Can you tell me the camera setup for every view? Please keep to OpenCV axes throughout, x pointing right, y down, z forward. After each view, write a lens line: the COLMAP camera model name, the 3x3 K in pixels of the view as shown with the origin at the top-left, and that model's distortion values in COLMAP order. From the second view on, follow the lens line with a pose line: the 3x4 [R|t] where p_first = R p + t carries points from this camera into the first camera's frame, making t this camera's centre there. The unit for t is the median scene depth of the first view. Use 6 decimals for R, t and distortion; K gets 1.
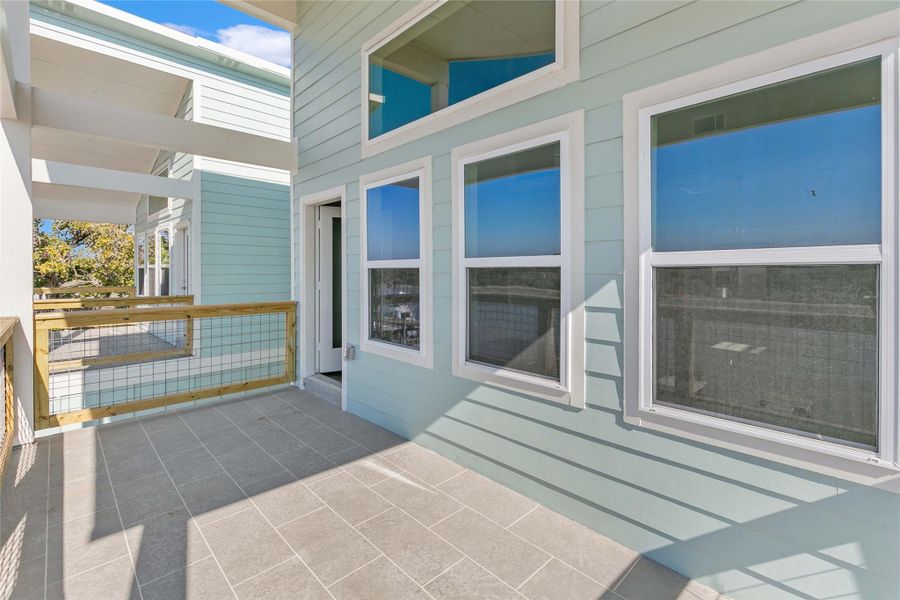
lens RADIAL K [[415.1, 0, 462.5], [0, 415.1, 270.1], [0, 0, 1]] dist [0.003968, -0.002303]
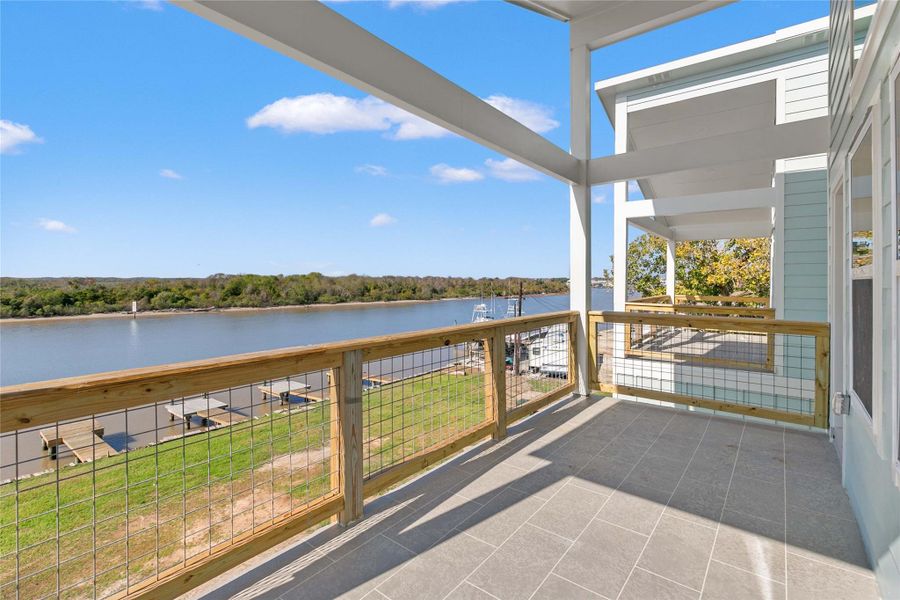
lens RADIAL K [[415.1, 0, 452.7], [0, 415.1, 282.4], [0, 0, 1]] dist [0.003968, -0.002303]
pose [[0.108803, 0.004325, -0.994054, 0.354243], [-0.001596, 0.999990, 0.004176, -0.002323], [0.994062, 0.001132, 0.108809, 0.302377]]
